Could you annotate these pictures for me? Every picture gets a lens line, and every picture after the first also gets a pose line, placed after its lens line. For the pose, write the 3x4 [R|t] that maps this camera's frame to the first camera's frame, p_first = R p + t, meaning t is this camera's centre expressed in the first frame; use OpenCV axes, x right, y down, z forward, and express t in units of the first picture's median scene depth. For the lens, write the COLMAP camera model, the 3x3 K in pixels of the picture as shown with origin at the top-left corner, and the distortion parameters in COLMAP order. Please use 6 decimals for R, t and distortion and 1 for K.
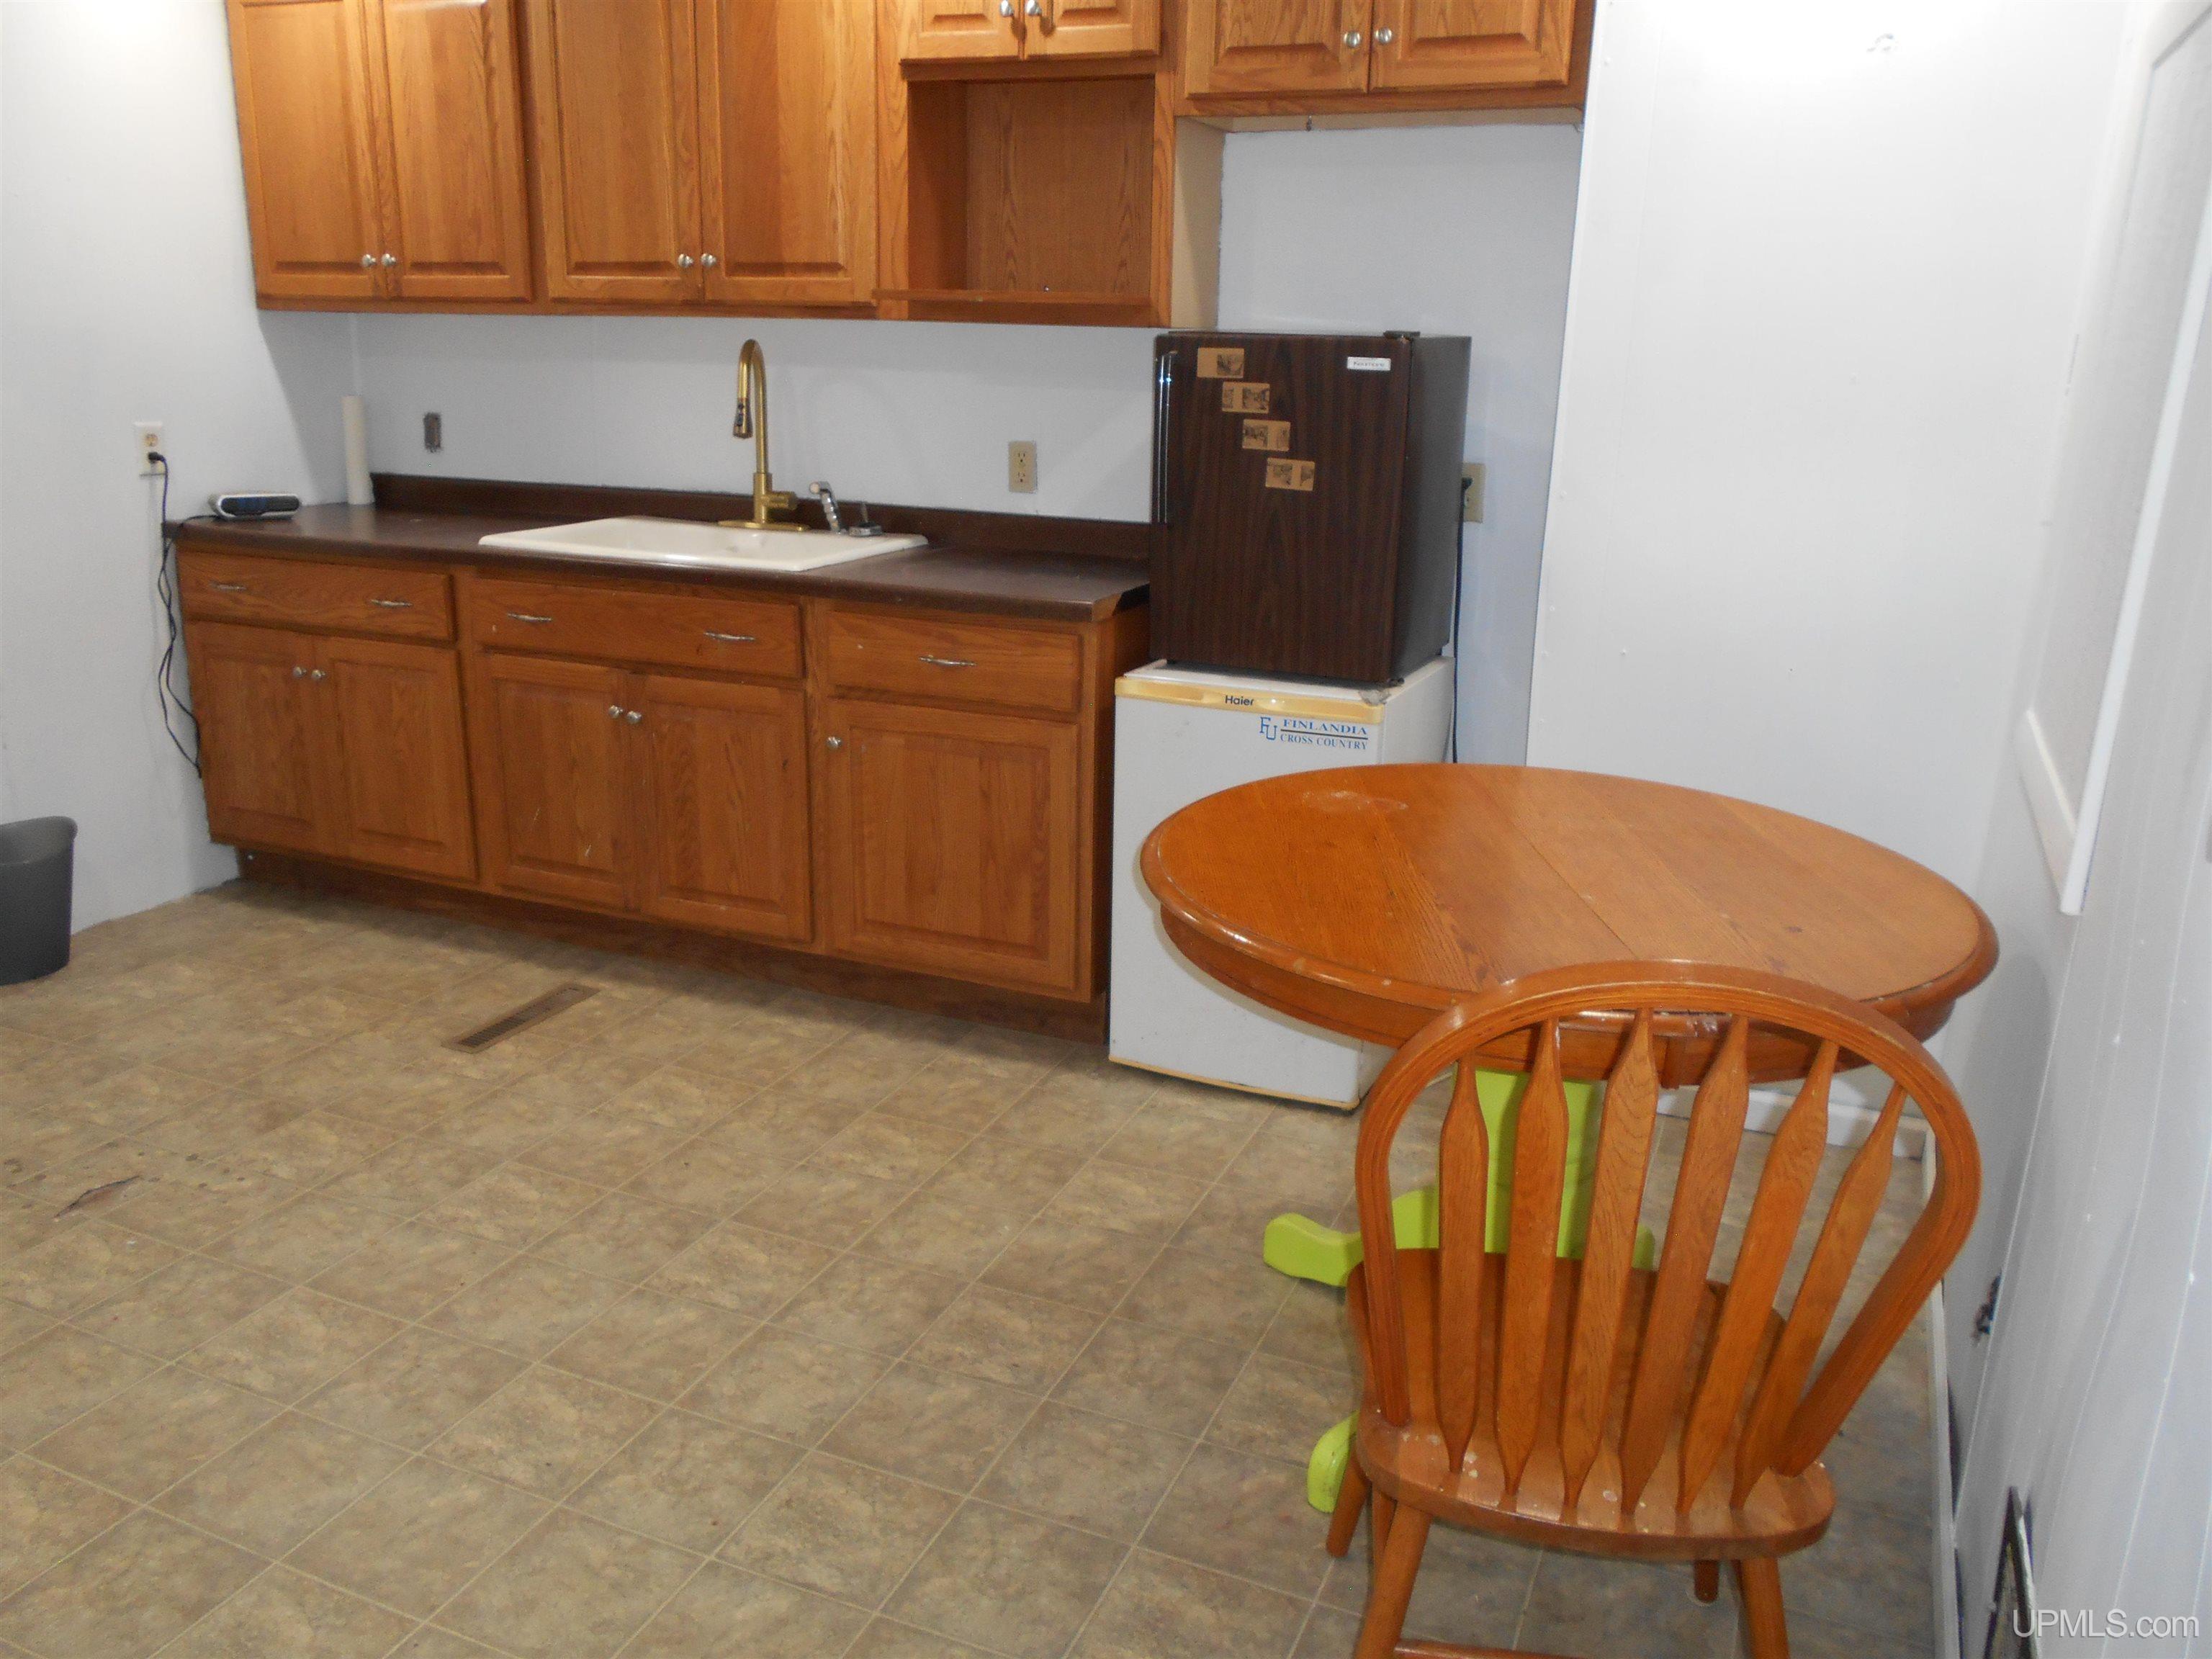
lens RADIAL K [[1753.2, 0, 1099.8], [0, 1753.2, 852.0], [0, 0, 1]] dist [-0.051183, 0.041266]
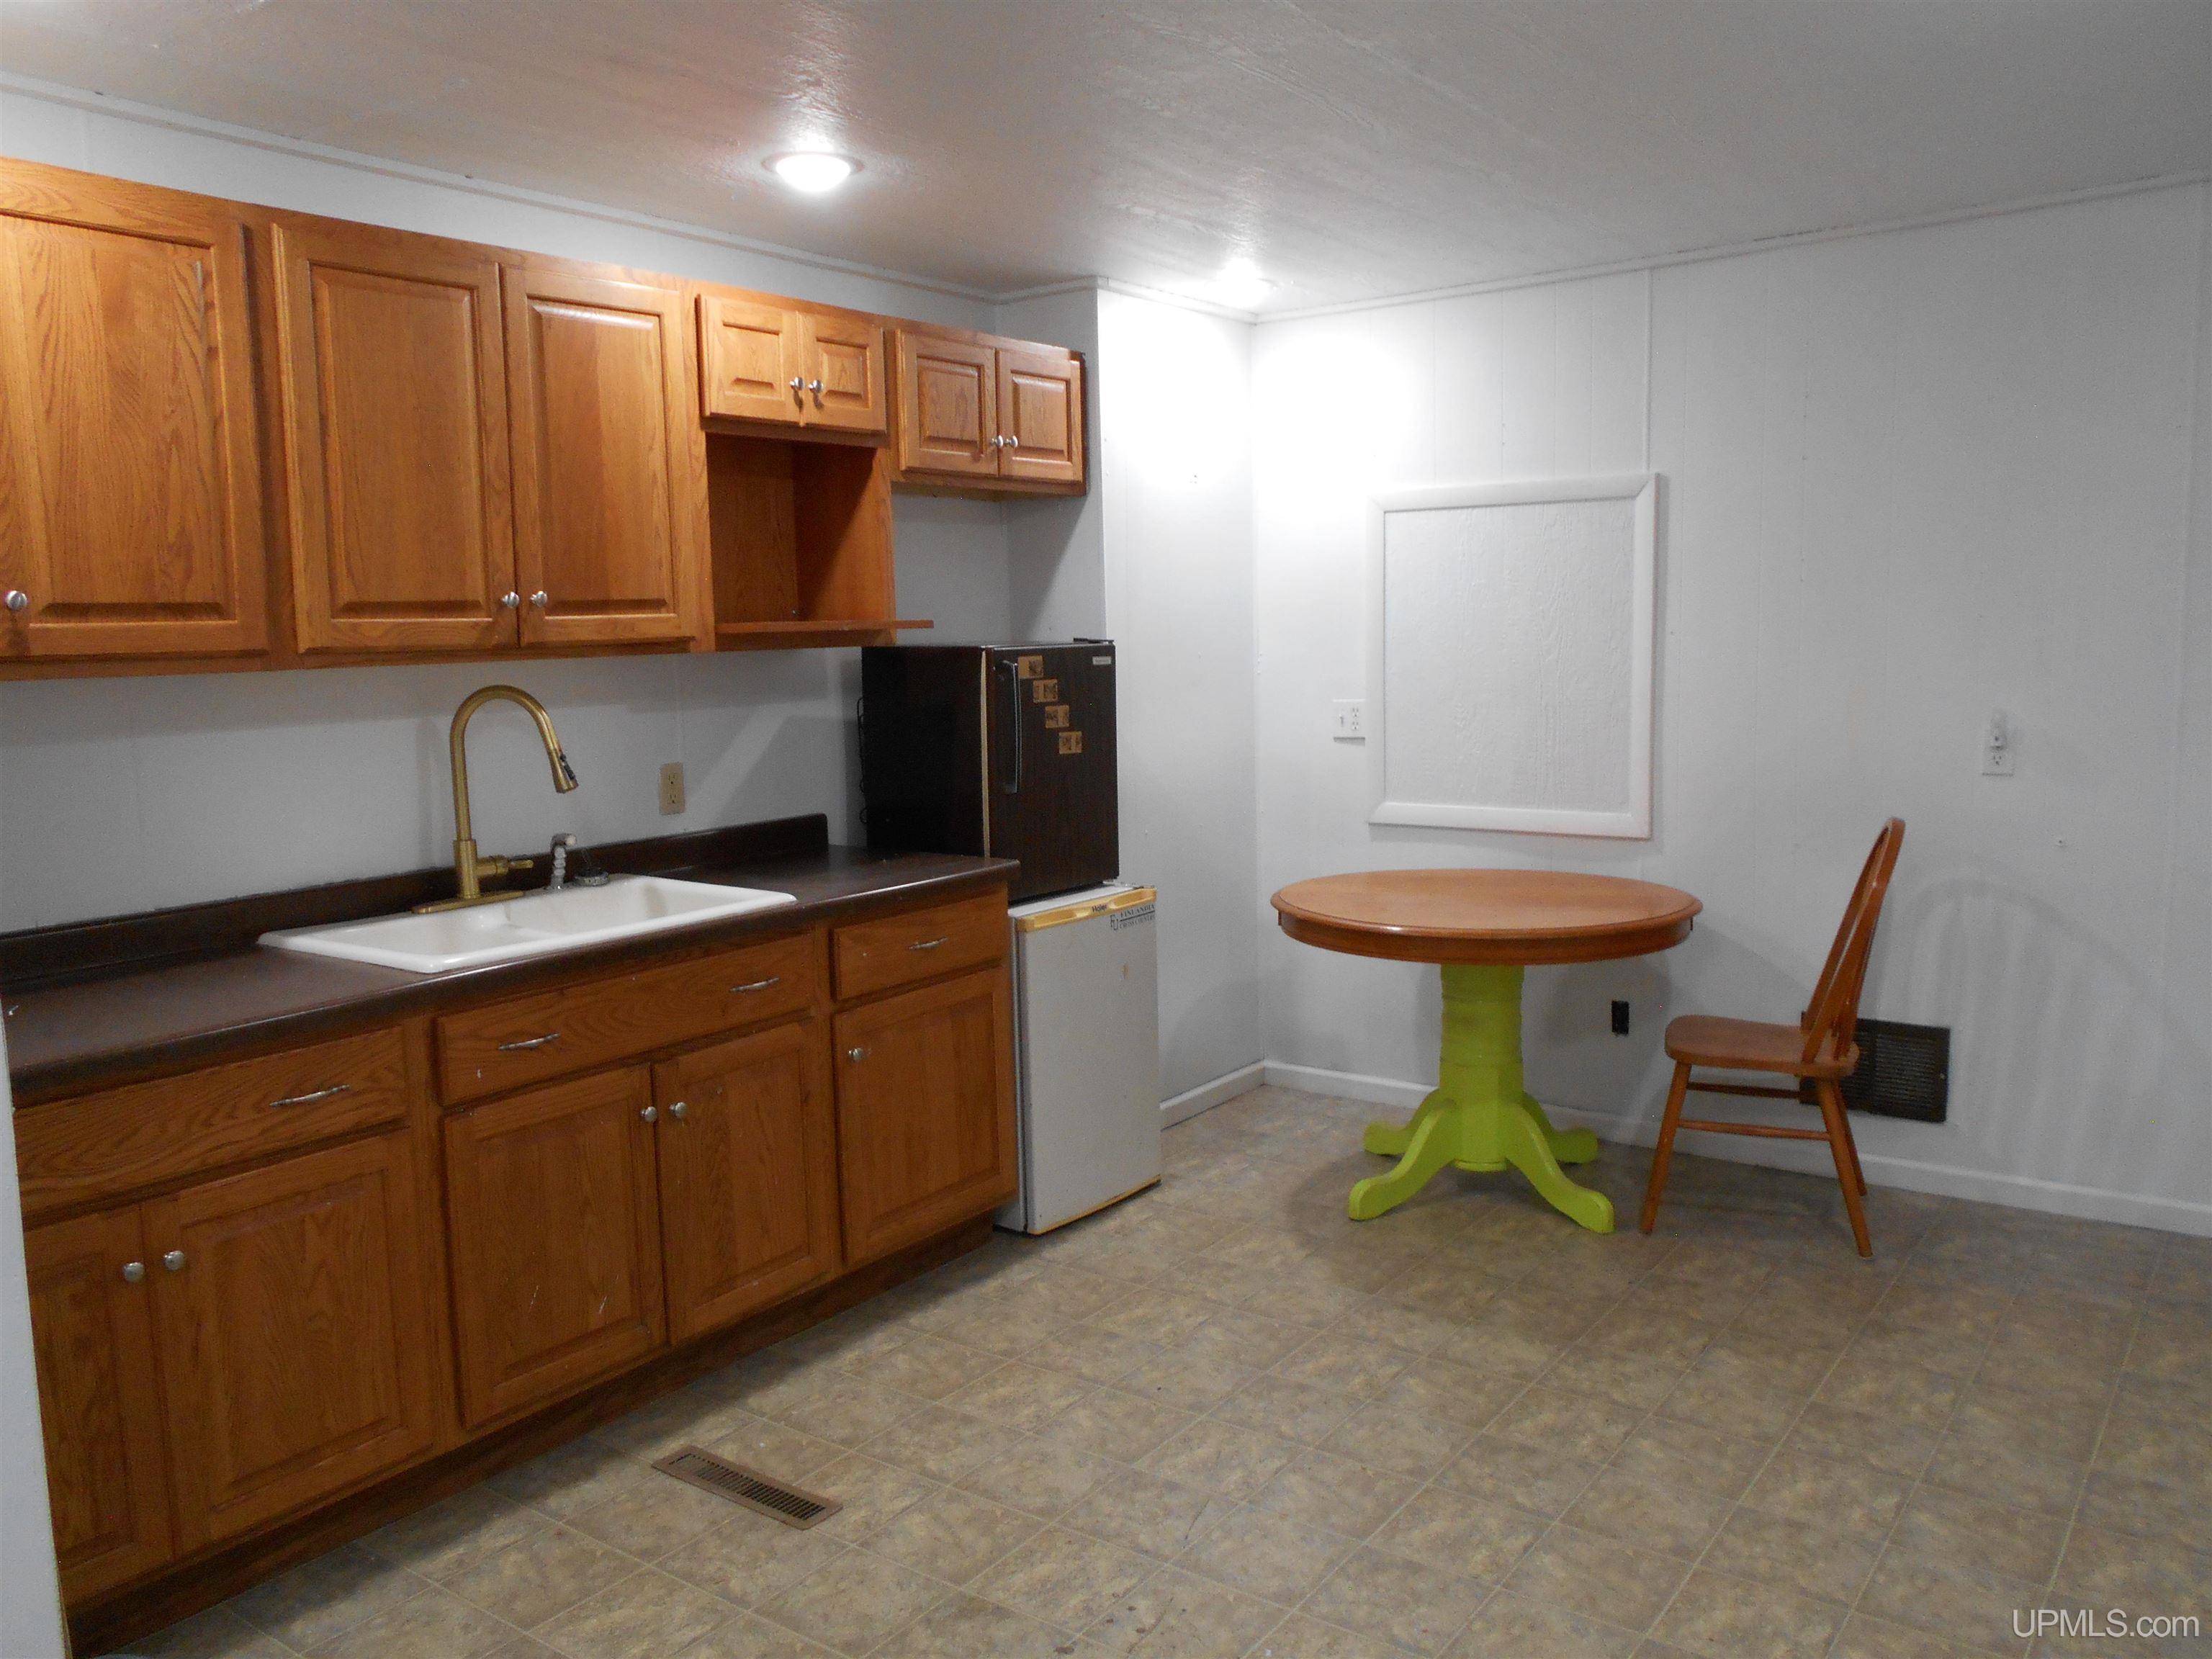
lens RADIAL K [[1753.2, 0, 1099.8], [0, 1753.2, 852.0], [0, 0, 1]] dist [-0.051183, 0.041266]
pose [[0.199489, -0.151662, 0.968092, -1.021769], [0.314820, 0.945493, 0.083248, -0.198471], [-0.927951, 0.288168, 0.236362, 0.552860]]
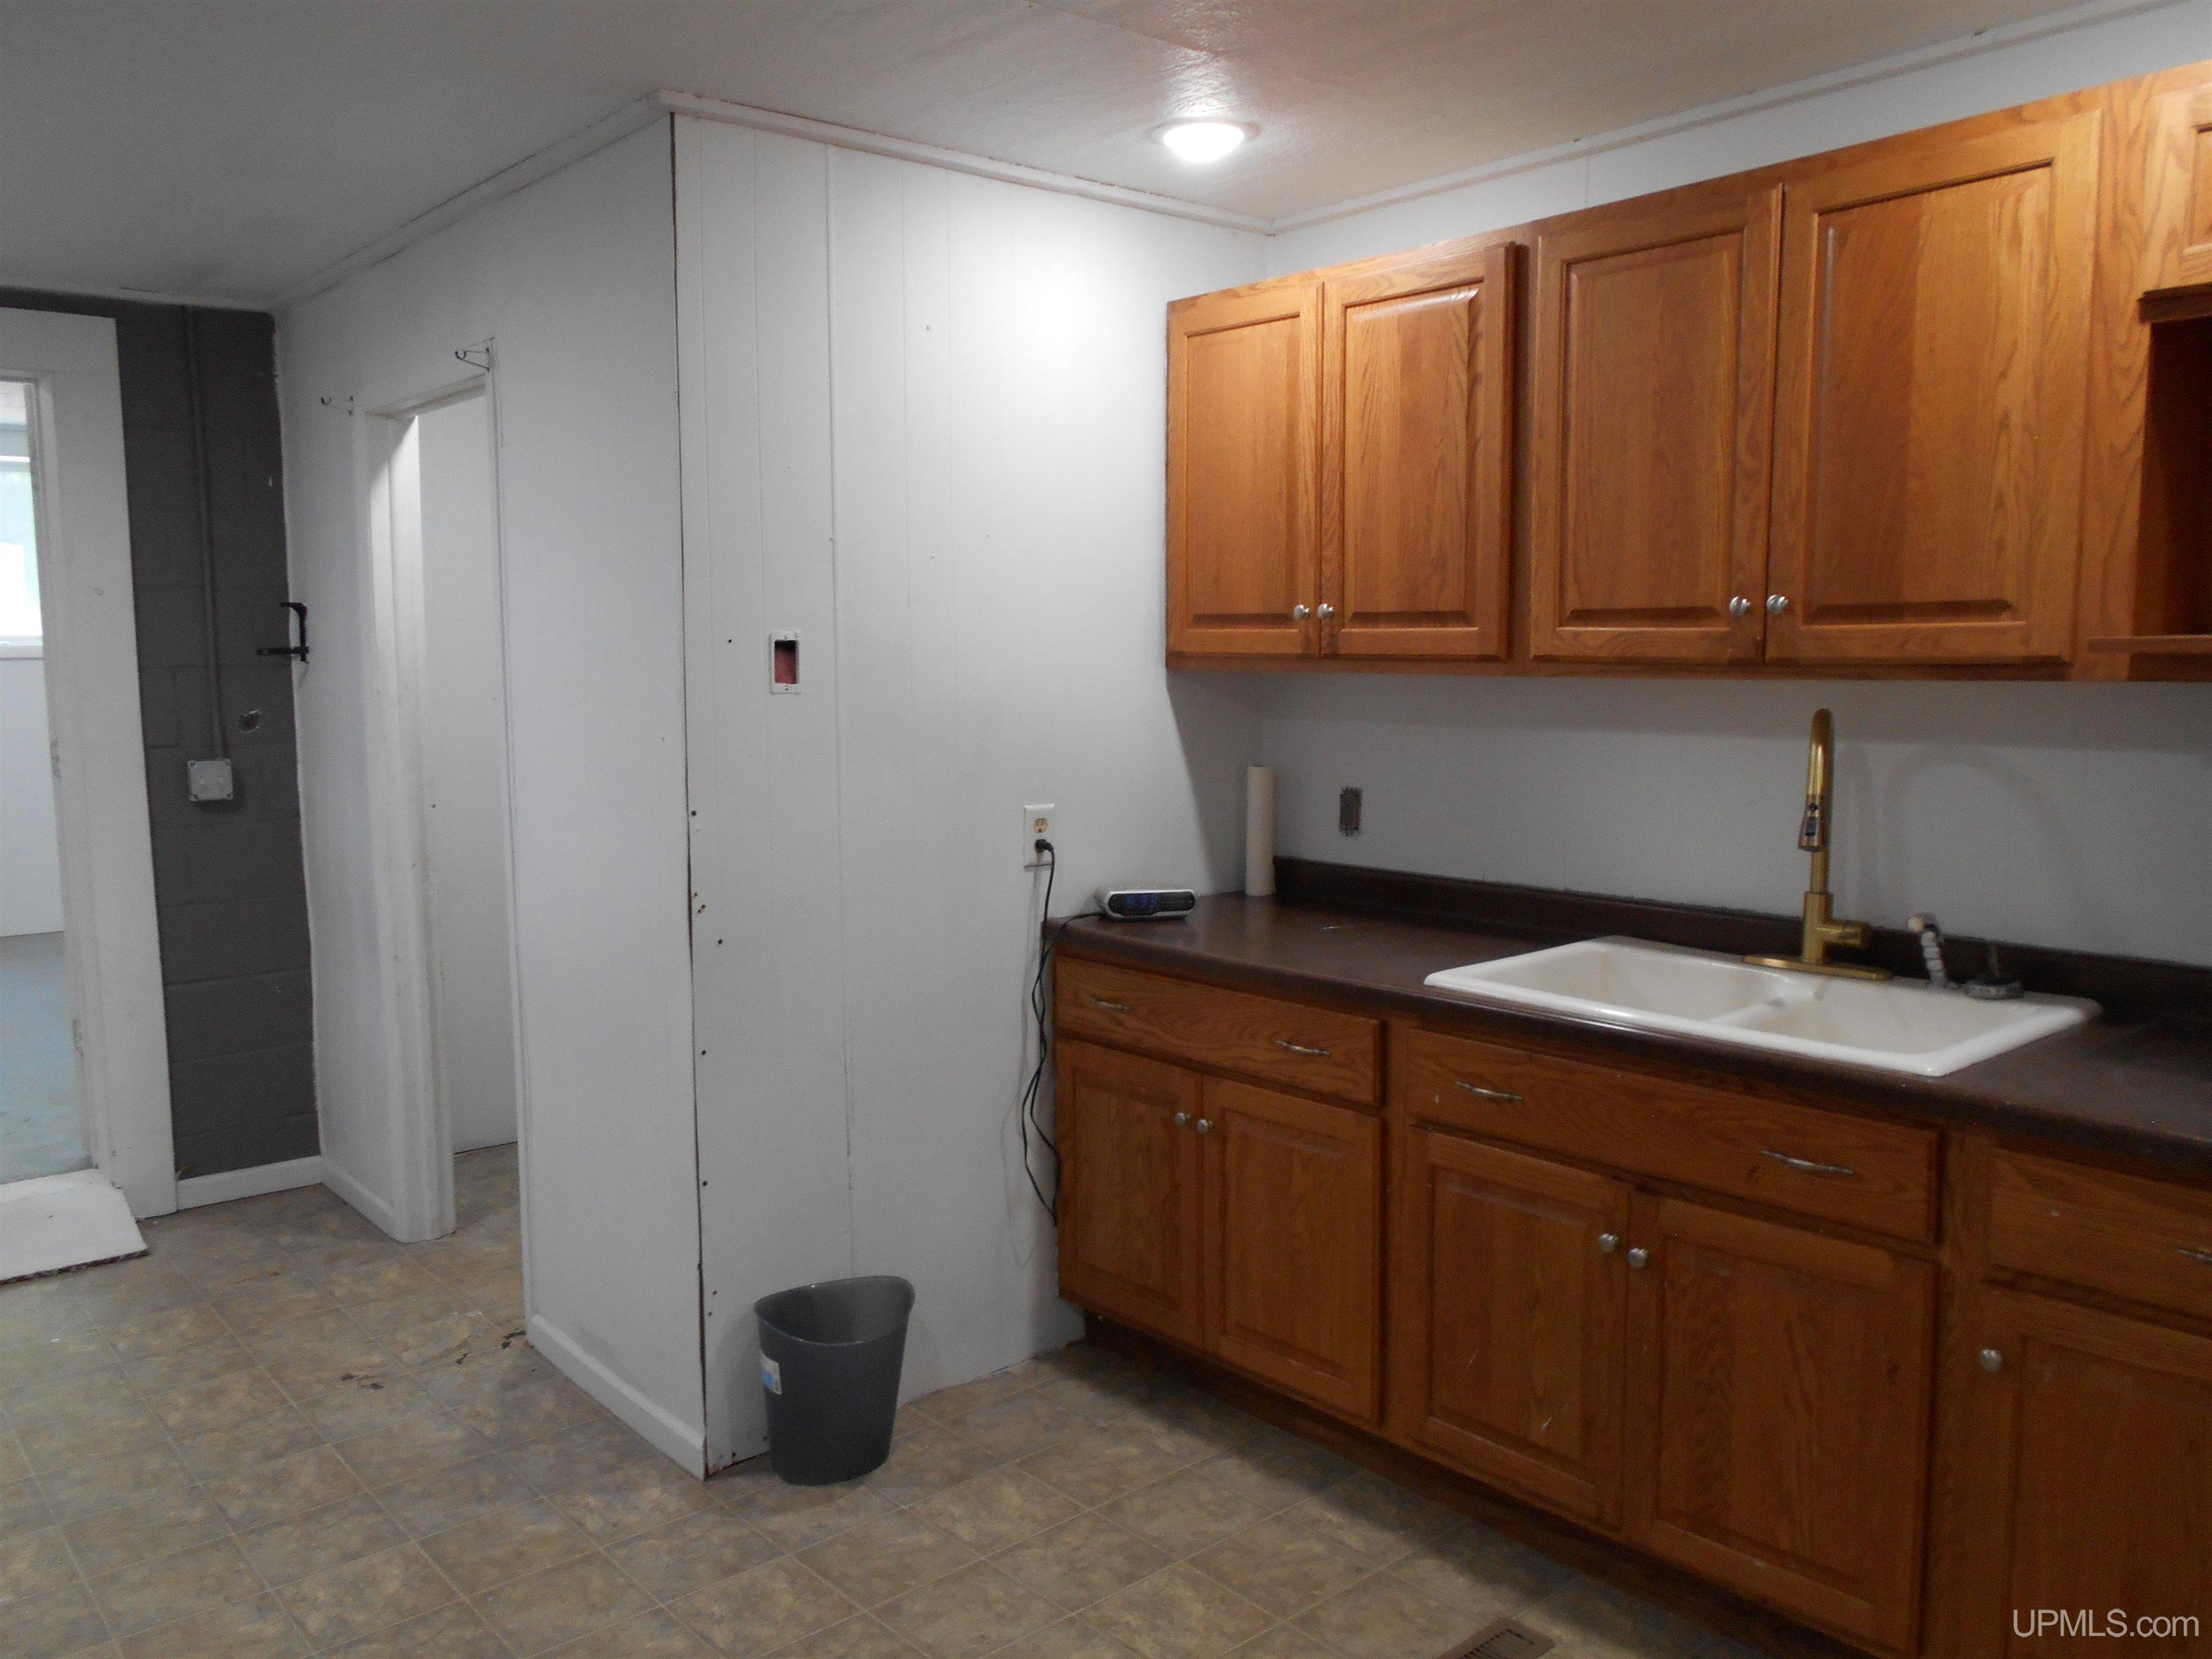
lens RADIAL K [[1748.1, 0, 1105.1], [0, 1748.1, 851.4], [0, 0, 1]] dist [-0.012692, 0.044153]
pose [[0.900876, 0.022263, -0.433504, -0.158603], [-0.095271, 0.984474, -0.147428, -0.109863], [0.423492, 0.174115, 0.889010, 0.271267]]
